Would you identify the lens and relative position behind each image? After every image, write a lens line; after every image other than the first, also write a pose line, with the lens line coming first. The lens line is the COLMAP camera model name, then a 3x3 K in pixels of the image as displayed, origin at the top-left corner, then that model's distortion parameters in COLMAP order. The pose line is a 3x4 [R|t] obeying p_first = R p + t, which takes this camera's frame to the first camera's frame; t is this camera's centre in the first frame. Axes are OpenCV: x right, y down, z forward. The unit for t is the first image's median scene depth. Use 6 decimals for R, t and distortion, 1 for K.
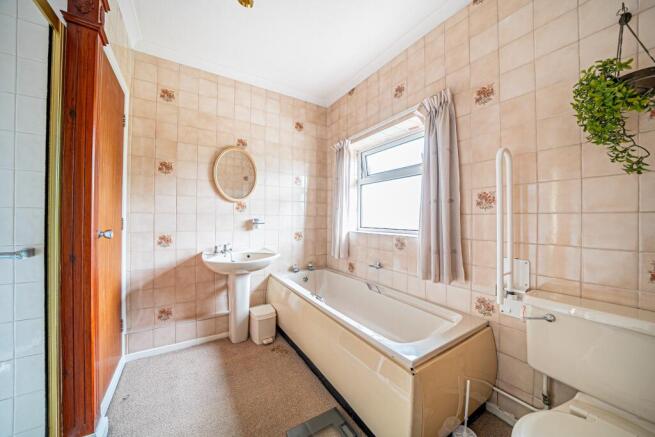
lens RADIAL K [[224.1, 0, 328.0], [0, 224.1, 218.5], [0, 0, 1]] dist [-0.017443, 0.000734]
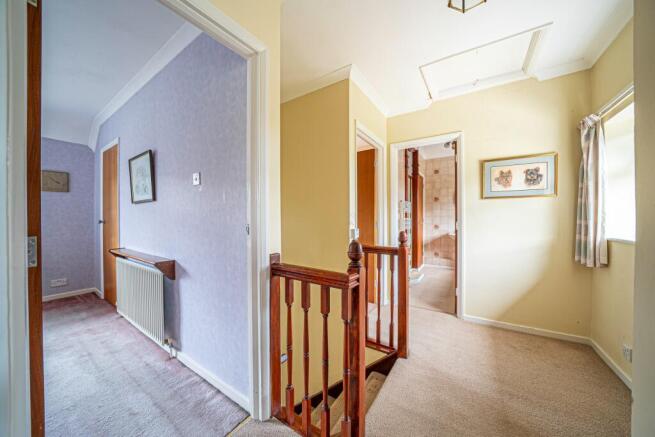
lens RADIAL K [[224.1, 0, 329.6], [0, 224.1, 217.6], [0, 0, 1]] dist [-0.017443, 0.000734]
pose [[0.409747, -0.001364, -0.912198, 1.175807], [0.011351, 0.999929, 0.003604, -0.035957], [0.912128, -0.011831, 0.409734, -1.257708]]
